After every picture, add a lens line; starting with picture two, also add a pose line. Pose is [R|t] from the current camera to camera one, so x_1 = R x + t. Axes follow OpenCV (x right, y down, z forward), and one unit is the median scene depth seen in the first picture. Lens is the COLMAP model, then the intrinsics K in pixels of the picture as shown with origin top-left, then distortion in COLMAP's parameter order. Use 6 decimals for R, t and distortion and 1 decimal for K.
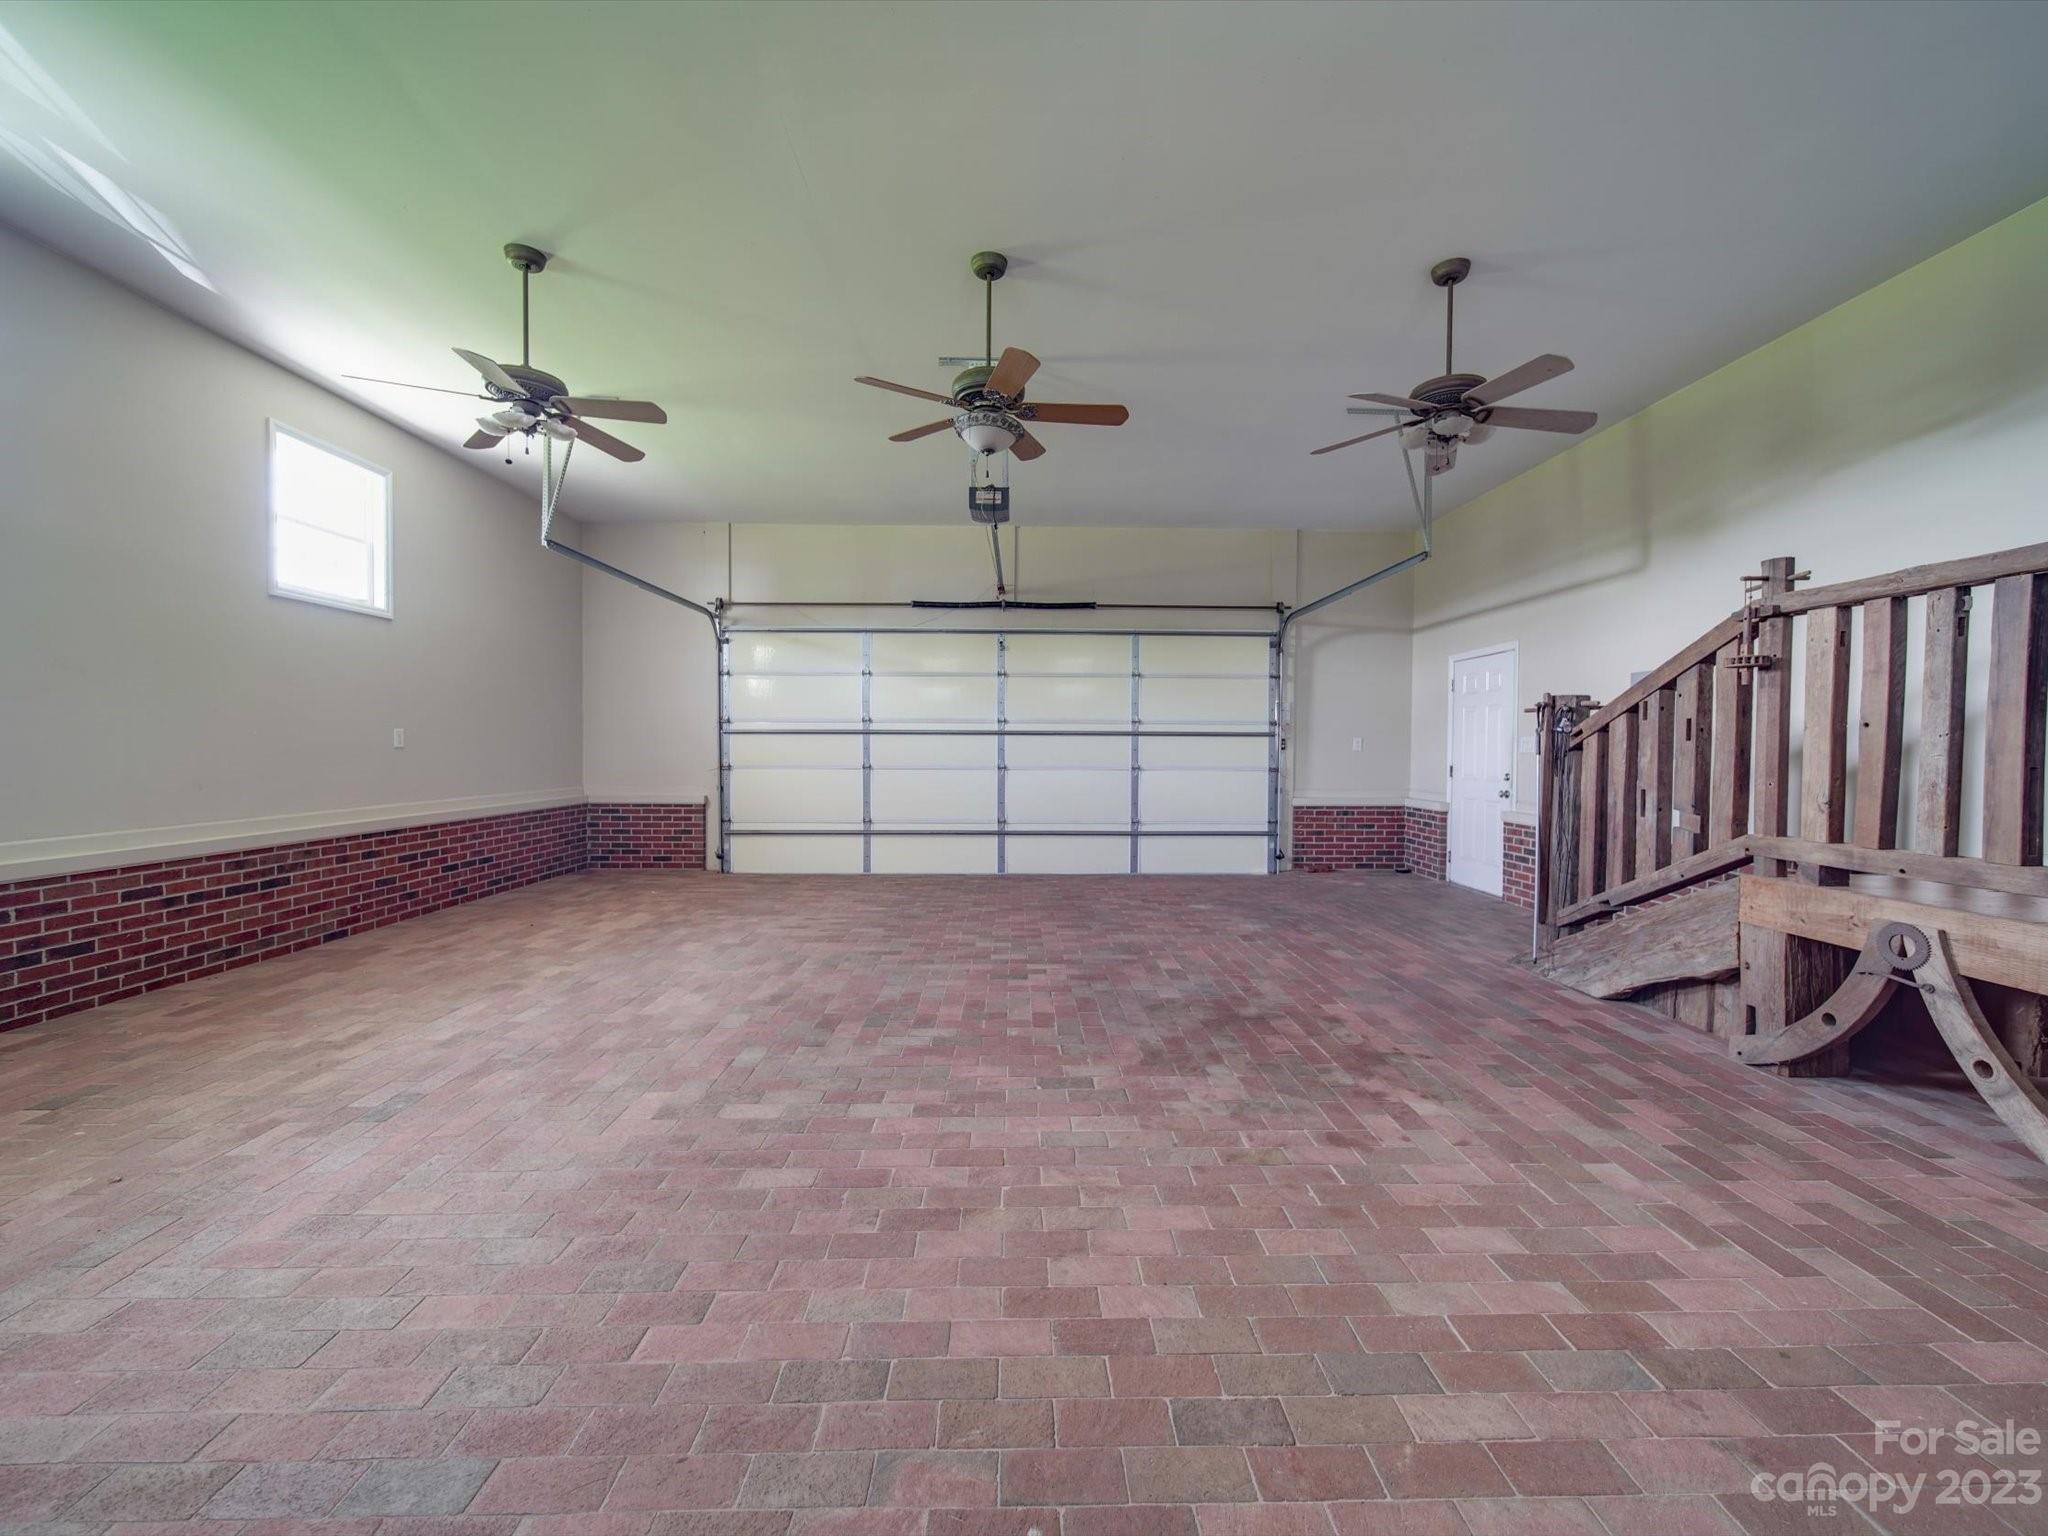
lens RADIAL K [[809.0, 0, 1027.6], [0, 809.0, 768.1], [0, 0, 1]] dist [0.001318, -0.001812]
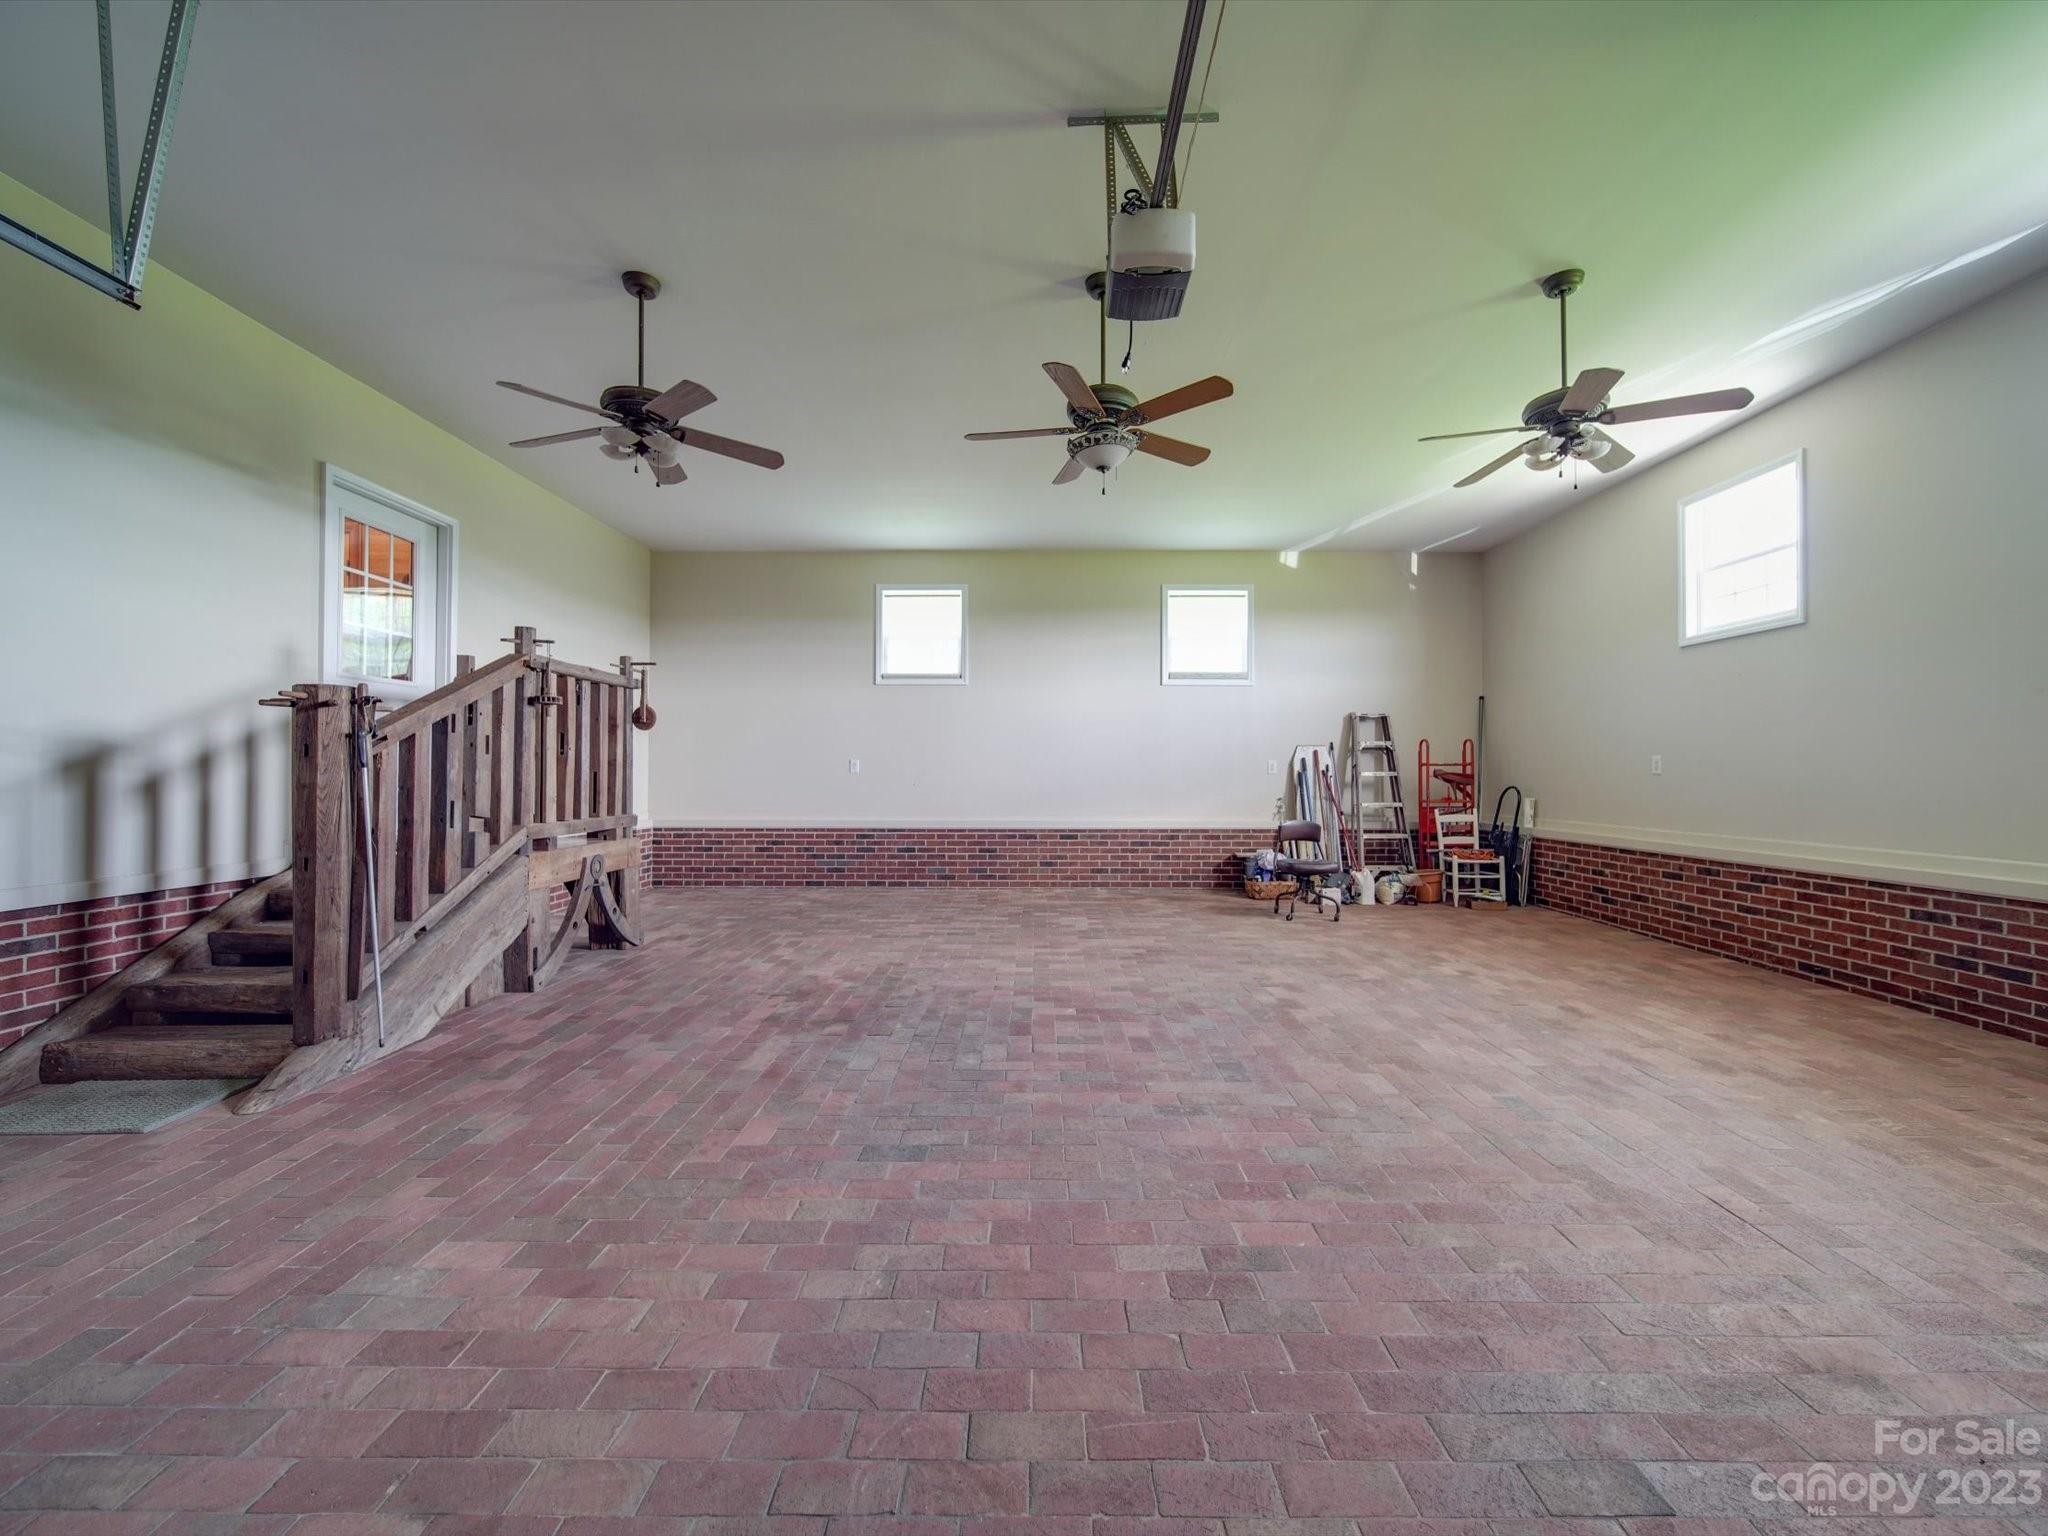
lens RADIAL K [[809.0, 0, 1025.3], [0, 809.0, 762.7], [0, 0, 1]] dist [0.001318, -0.001812]
pose [[-0.998971, -0.008331, 0.044589, -0.001086], [-0.007372, 0.999739, 0.021636, -0.049484], [-0.044758, 0.021285, -0.998771, 2.015345]]
